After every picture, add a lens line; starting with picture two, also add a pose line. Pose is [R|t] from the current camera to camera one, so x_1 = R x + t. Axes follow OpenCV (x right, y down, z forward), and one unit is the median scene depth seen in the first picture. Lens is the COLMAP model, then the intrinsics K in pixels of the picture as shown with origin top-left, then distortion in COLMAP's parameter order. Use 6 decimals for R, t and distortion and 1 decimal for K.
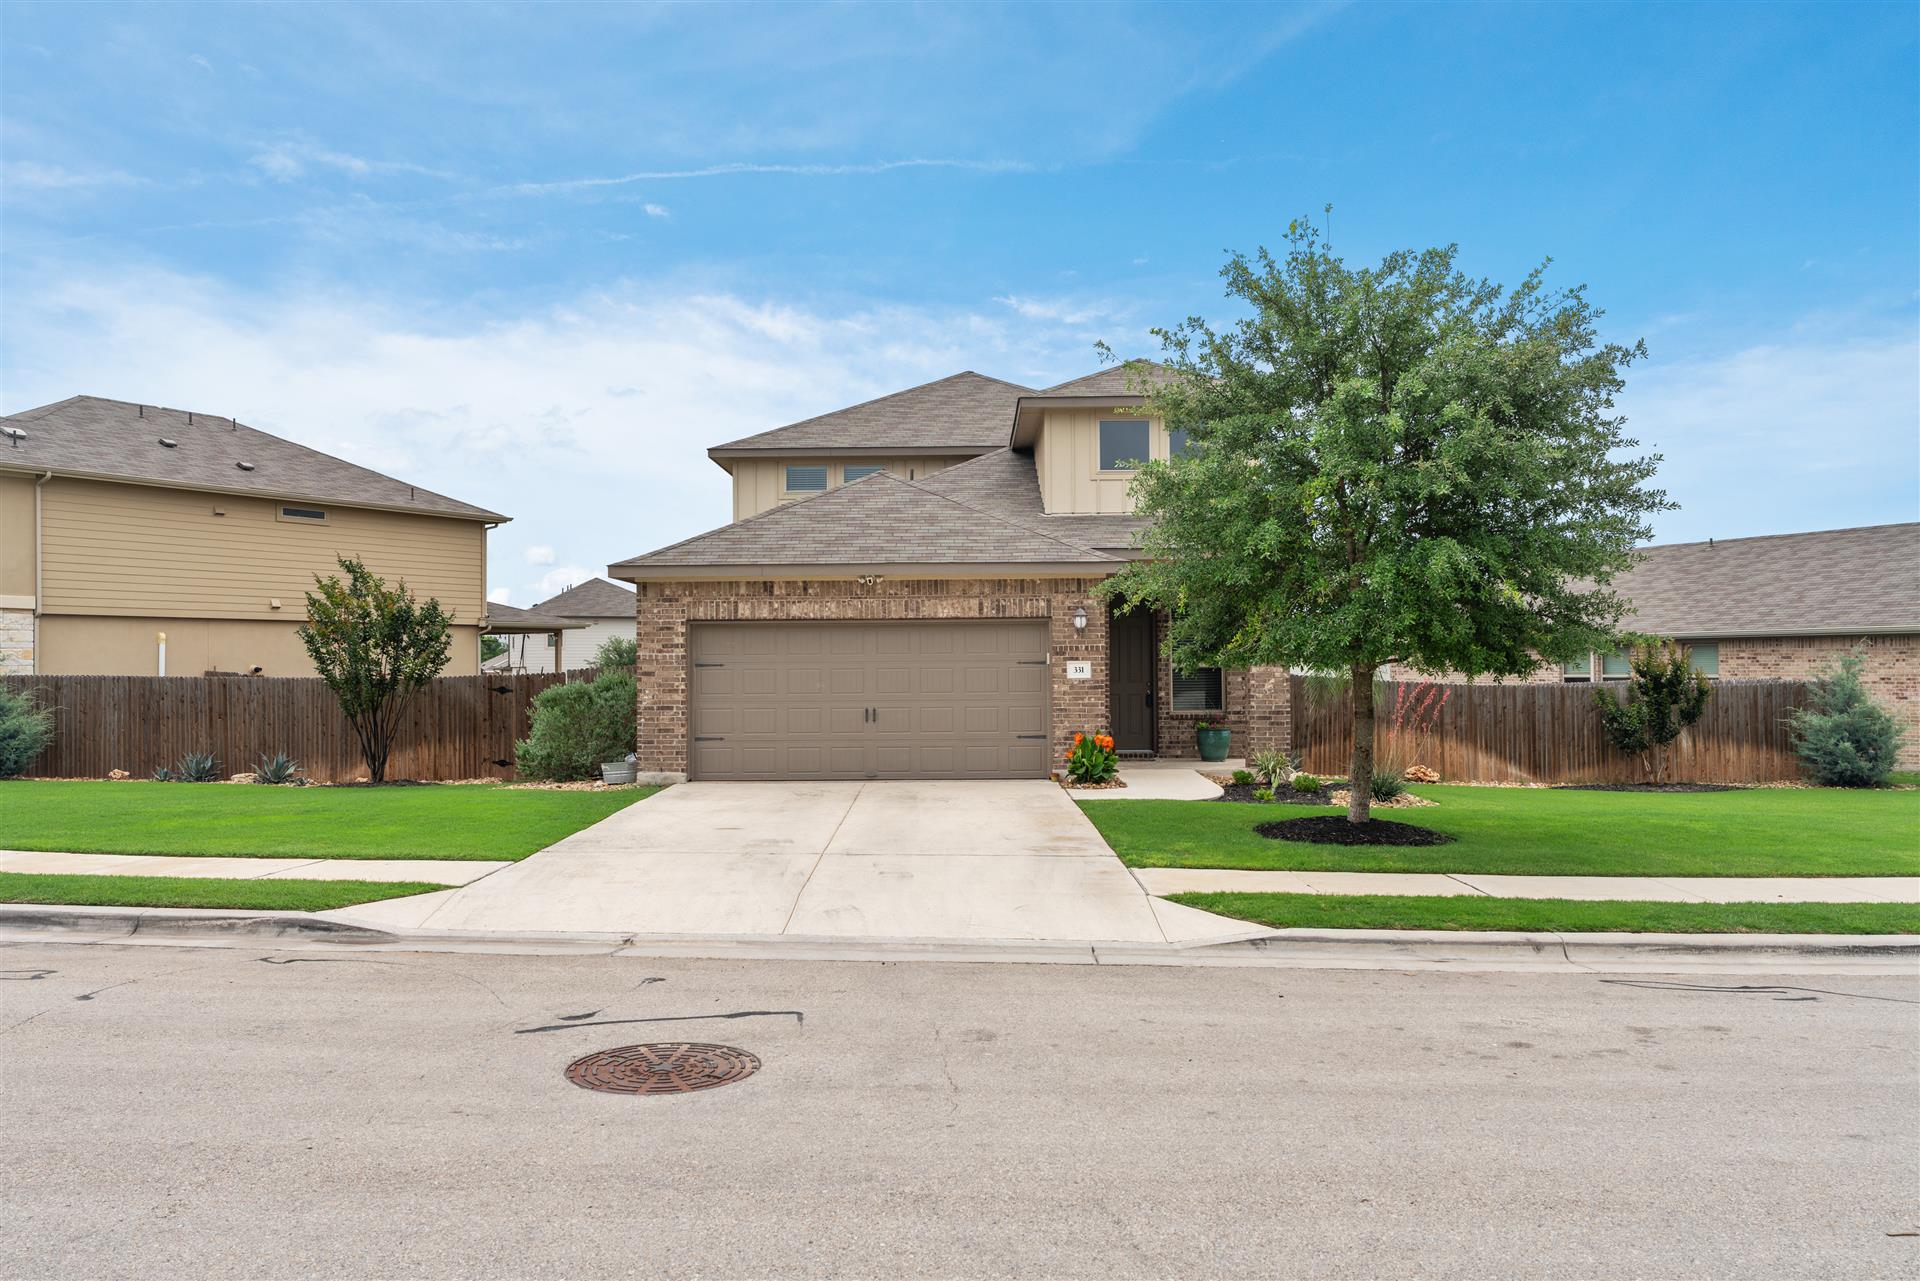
lens RADIAL K [[1571.8, 0, 958.9], [0, 1571.8, 647.6], [0, 0, 1]] dist [0.001775, -0.004775]
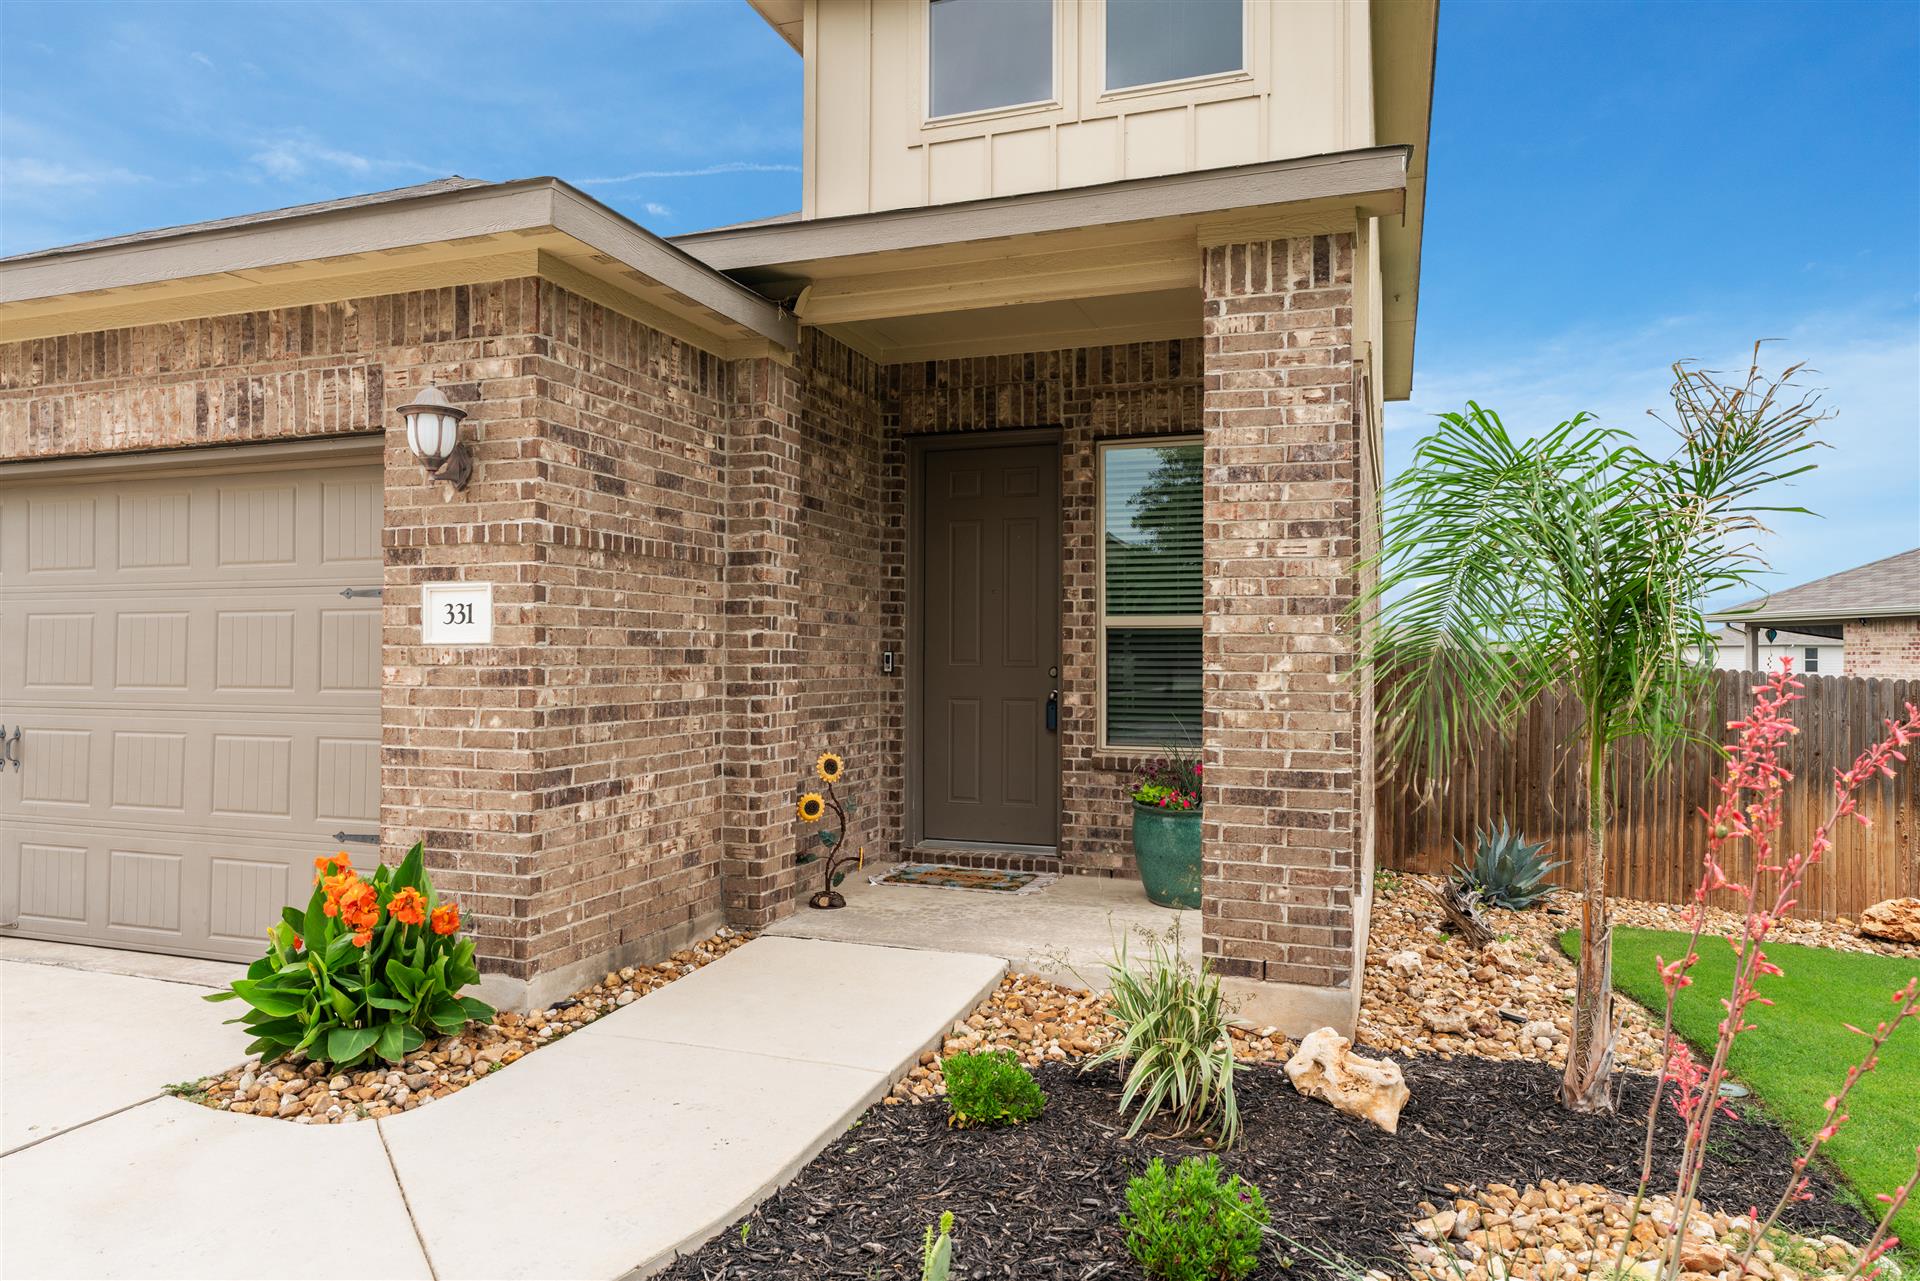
lens RADIAL K [[1206.9, 0, 967.2], [0, 1206.9, 626.3], [0, 0, 1]] dist [-0.008483, -0.001624]
pose [[0.934913, 0.001397, -0.354874, 0.222157], [-0.006409, 0.999896, -0.012948, 0.017468], [0.354819, 0.014379, 0.934824, 0.784384]]
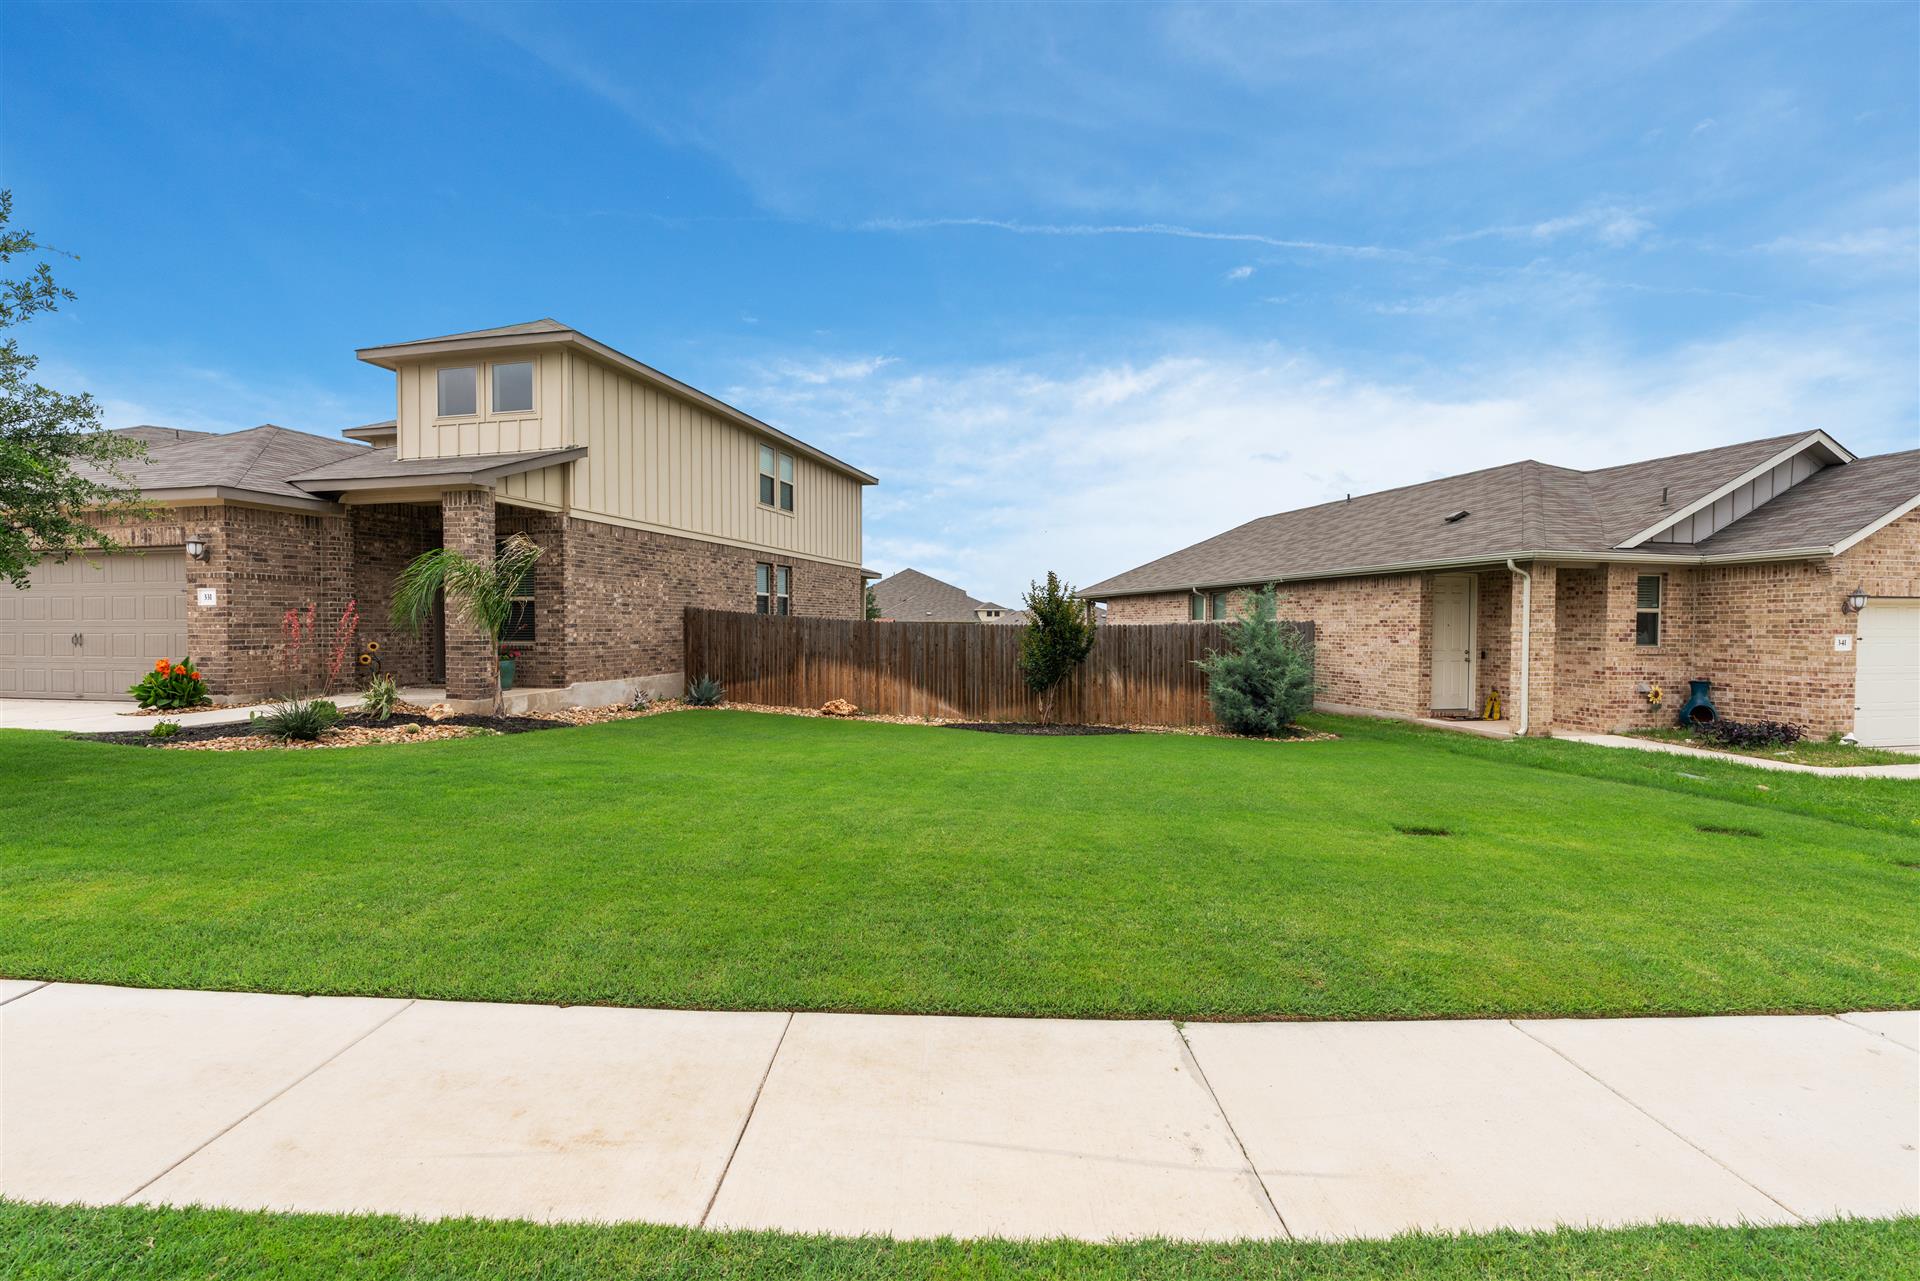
lens RADIAL K [[913.1, 0, 1009.8], [0, 913.1, 637.3], [0, 0, 1]] dist [-0.005810, 0.001310]
pose [[0.964926, 0.010538, -0.262312, 0.682849], [-0.003980, 0.999666, 0.025516, 0.021722], [0.262493, -0.023577, 0.964646, 0.539008]]
